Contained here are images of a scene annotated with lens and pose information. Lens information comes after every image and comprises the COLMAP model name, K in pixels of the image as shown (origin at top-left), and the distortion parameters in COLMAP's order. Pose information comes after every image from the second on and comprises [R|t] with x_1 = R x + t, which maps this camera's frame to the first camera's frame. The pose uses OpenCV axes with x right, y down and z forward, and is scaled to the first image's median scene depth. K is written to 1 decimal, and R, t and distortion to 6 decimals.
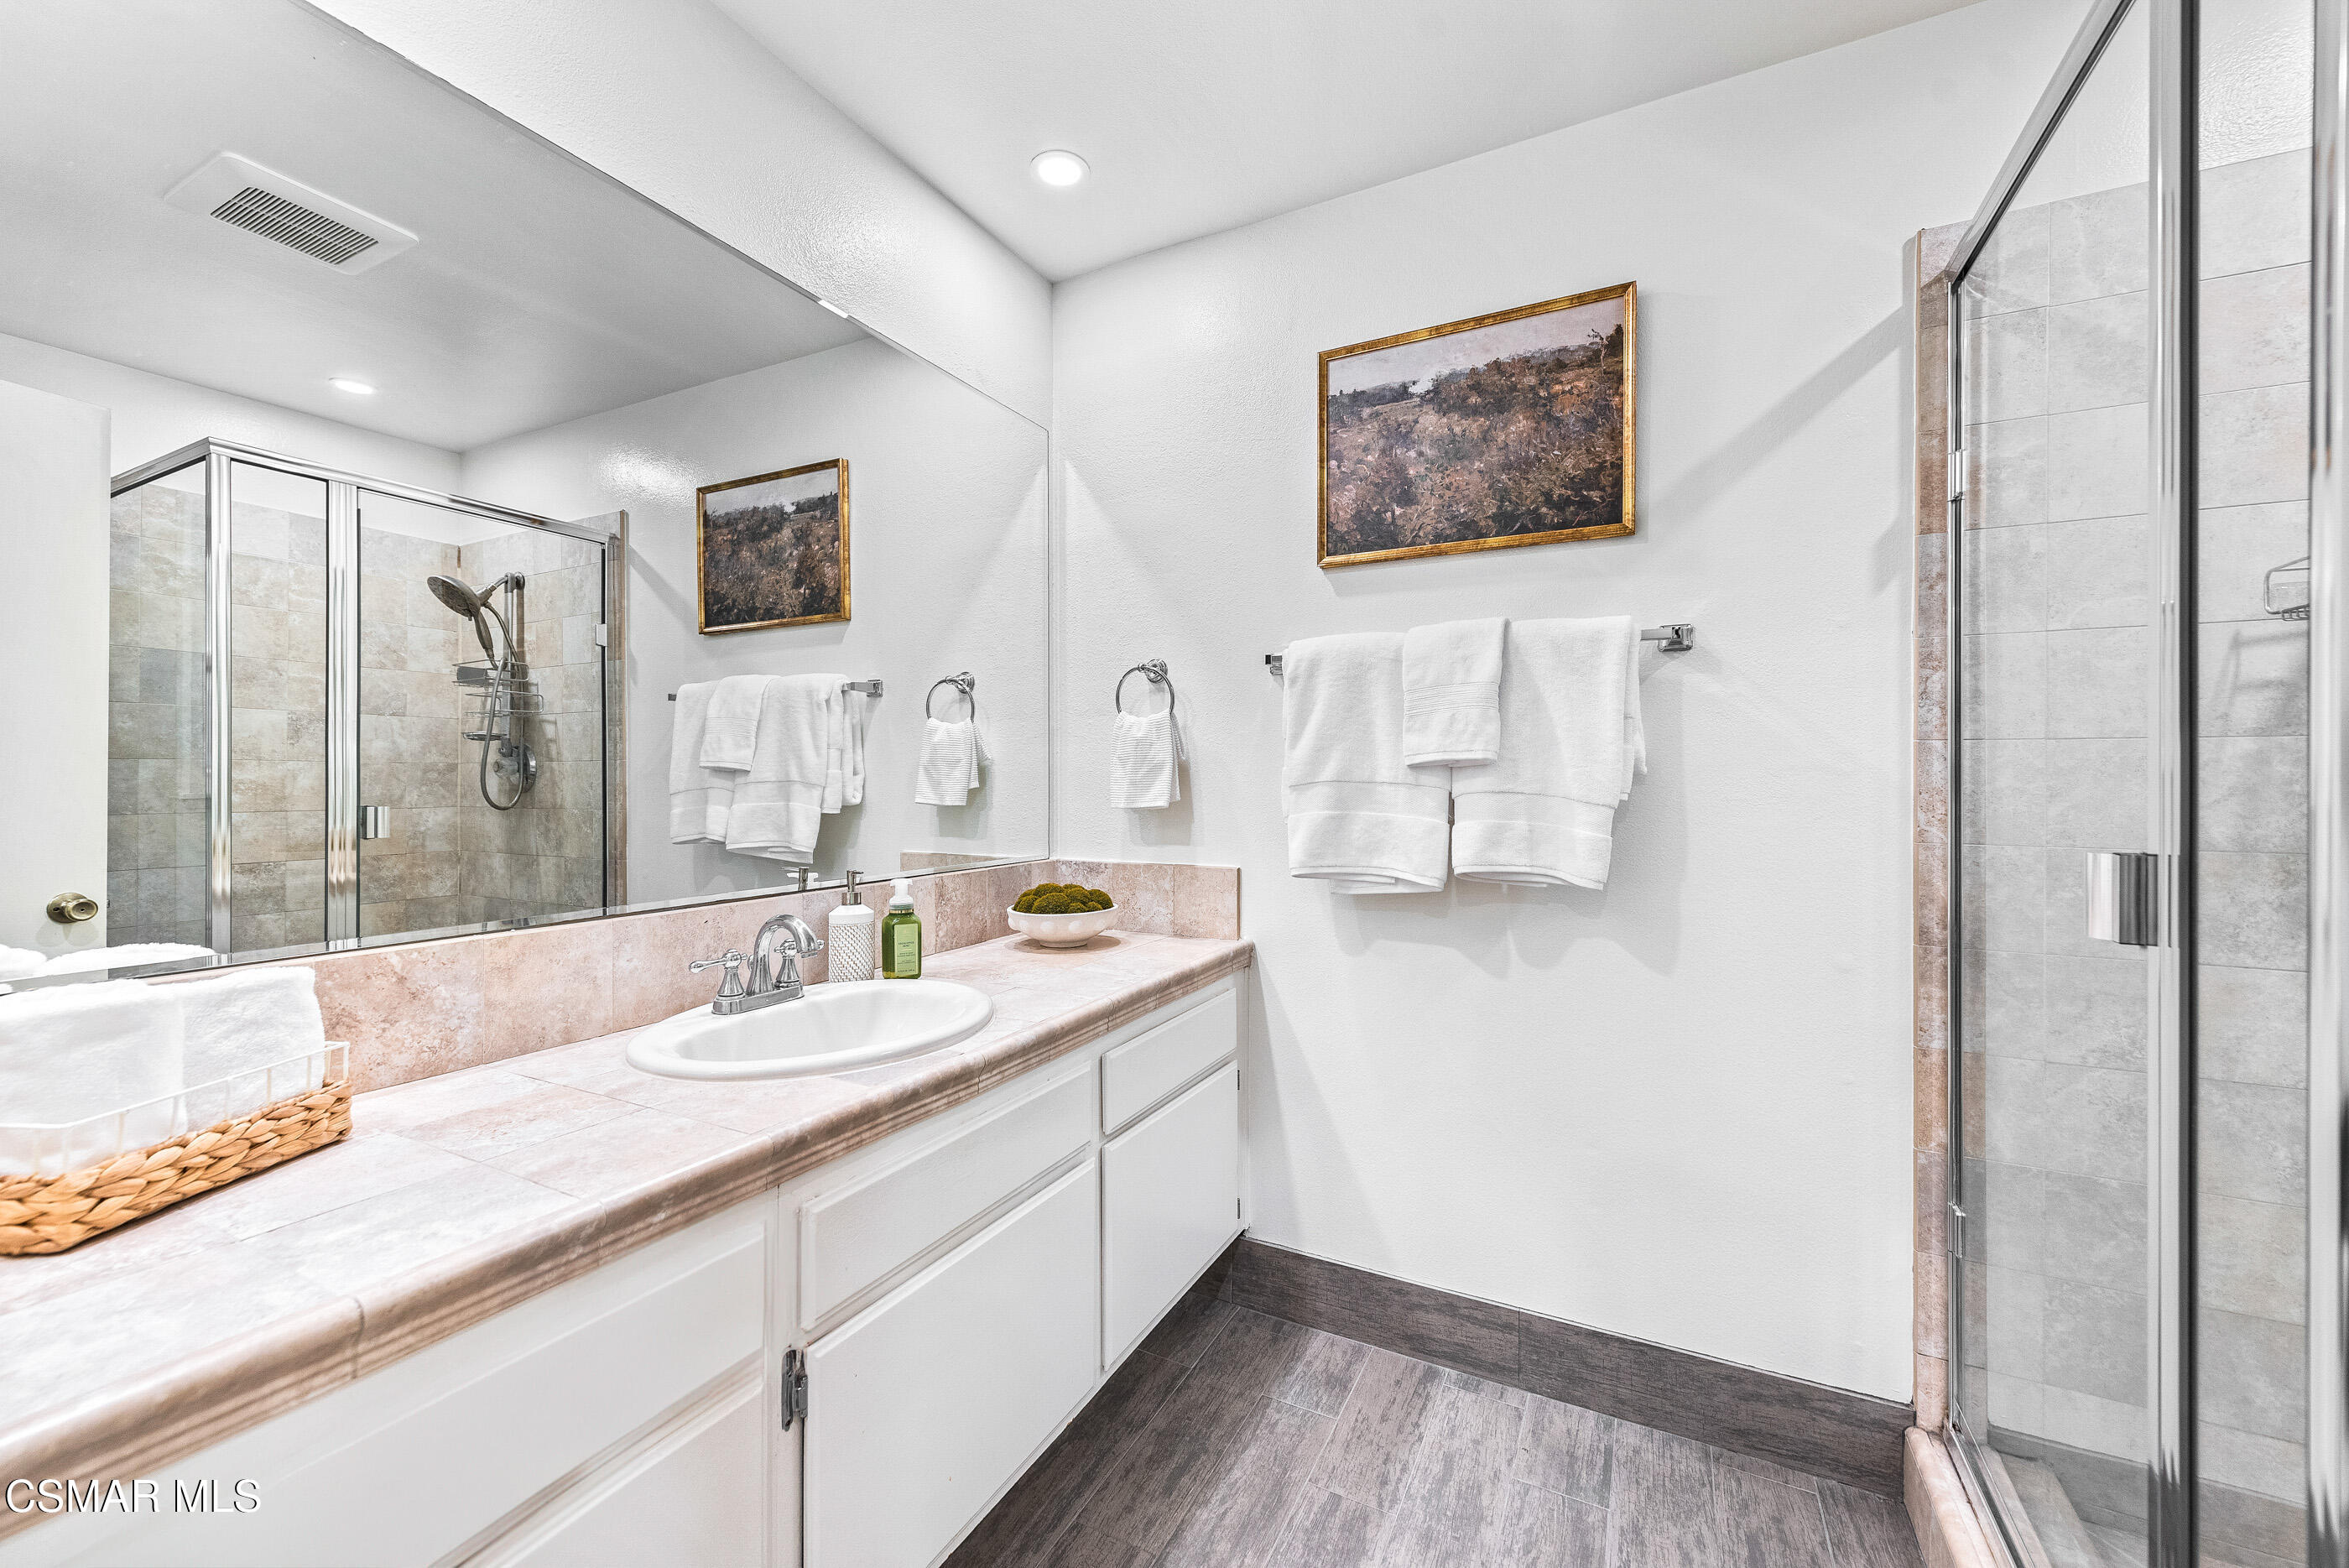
lens RADIAL K [[927.3, 0, 1174.1], [0, 927.3, 769.3], [0, 0, 1]] dist [0.020154, -0.008715]
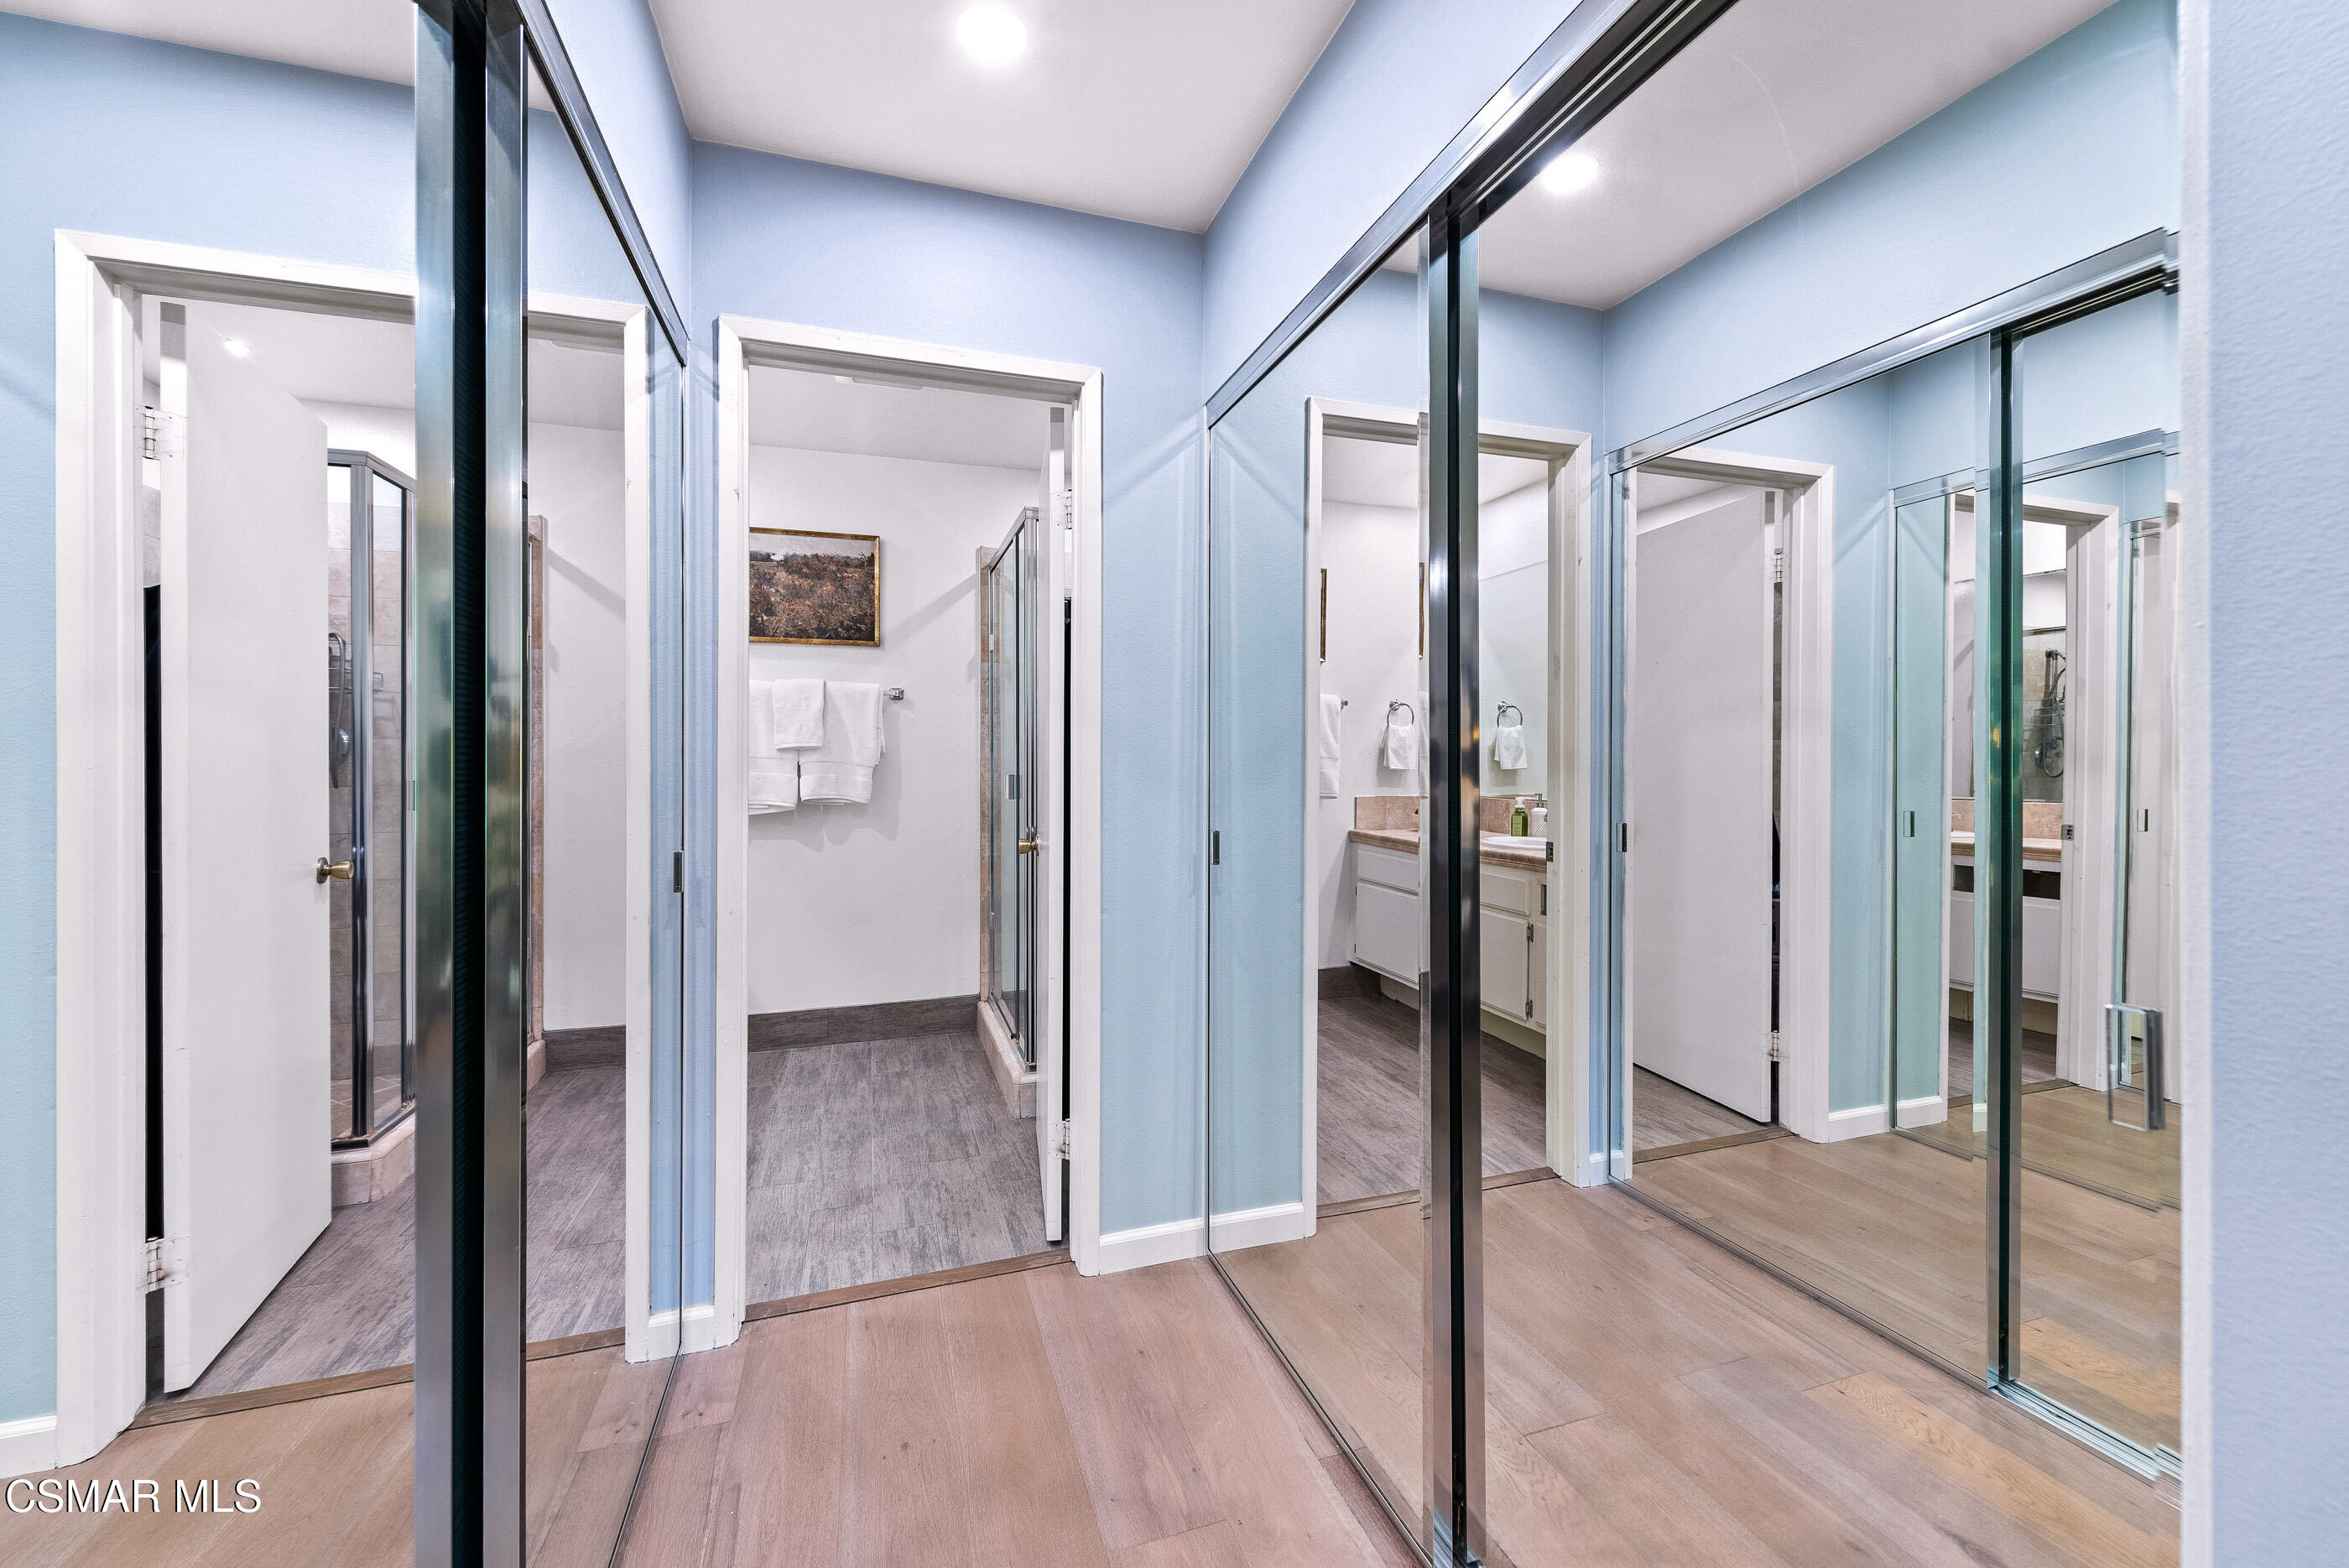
lens RADIAL K [[927.3, 0, 1174.1], [0, 927.3, 769.3], [0, 0, 1]] dist [0.020154, -0.008715]
pose [[0.701333, -0.012291, 0.712728, -0.608693], [-0.002775, 0.999797, 0.019972, -0.002827], [-0.712828, -0.015985, 0.701156, -1.081545]]
